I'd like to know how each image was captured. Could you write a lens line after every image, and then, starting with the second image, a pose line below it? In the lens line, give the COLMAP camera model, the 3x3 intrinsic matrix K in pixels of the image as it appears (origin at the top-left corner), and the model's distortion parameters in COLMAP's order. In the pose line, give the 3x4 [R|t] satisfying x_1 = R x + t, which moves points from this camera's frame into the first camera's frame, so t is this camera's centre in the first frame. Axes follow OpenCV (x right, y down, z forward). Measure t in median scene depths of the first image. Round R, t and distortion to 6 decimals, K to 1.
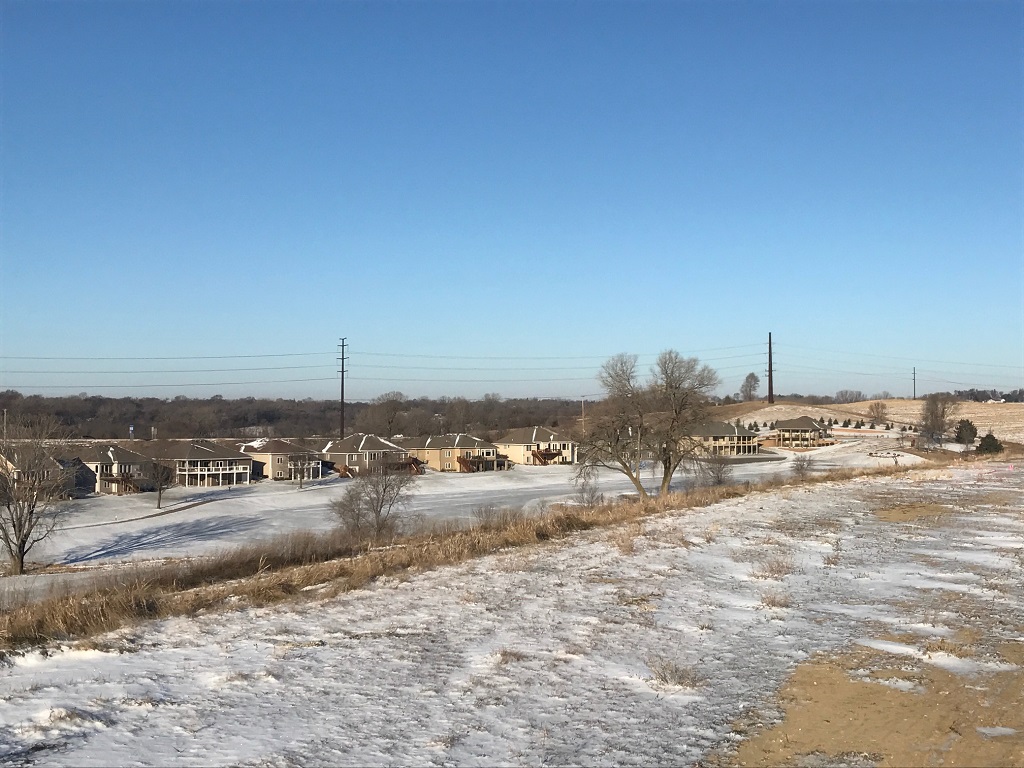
lens RADIAL K [[1467.6, 0, 511.9], [0, 1467.6, 383.3], [0, 0, 1]] dist [0.050721, 0.000000]
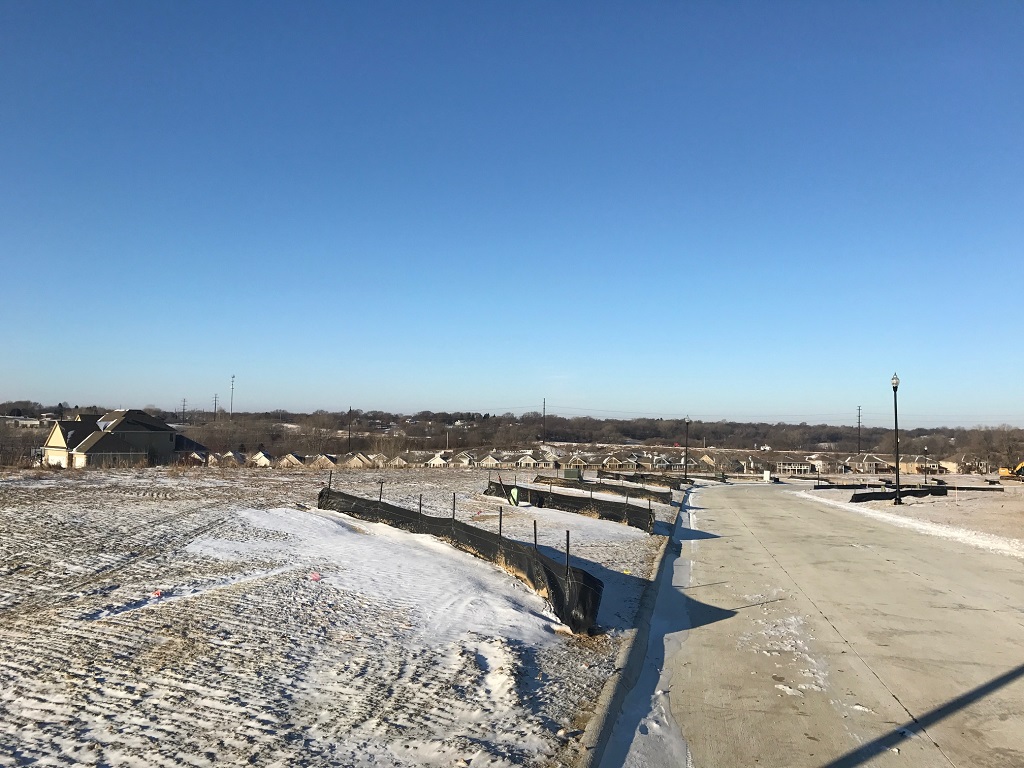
lens RADIAL K [[853.7, 0, 511.6], [0, 853.7, 385.1], [0, 0, 1]] dist [-0.002268, -0.002616]
pose [[0.863983, 0.003346, -0.503510, 0.073962], [-0.020352, 0.999393, -0.028281, -0.019259], [0.503110, 0.034682, 0.863526, -0.323107]]
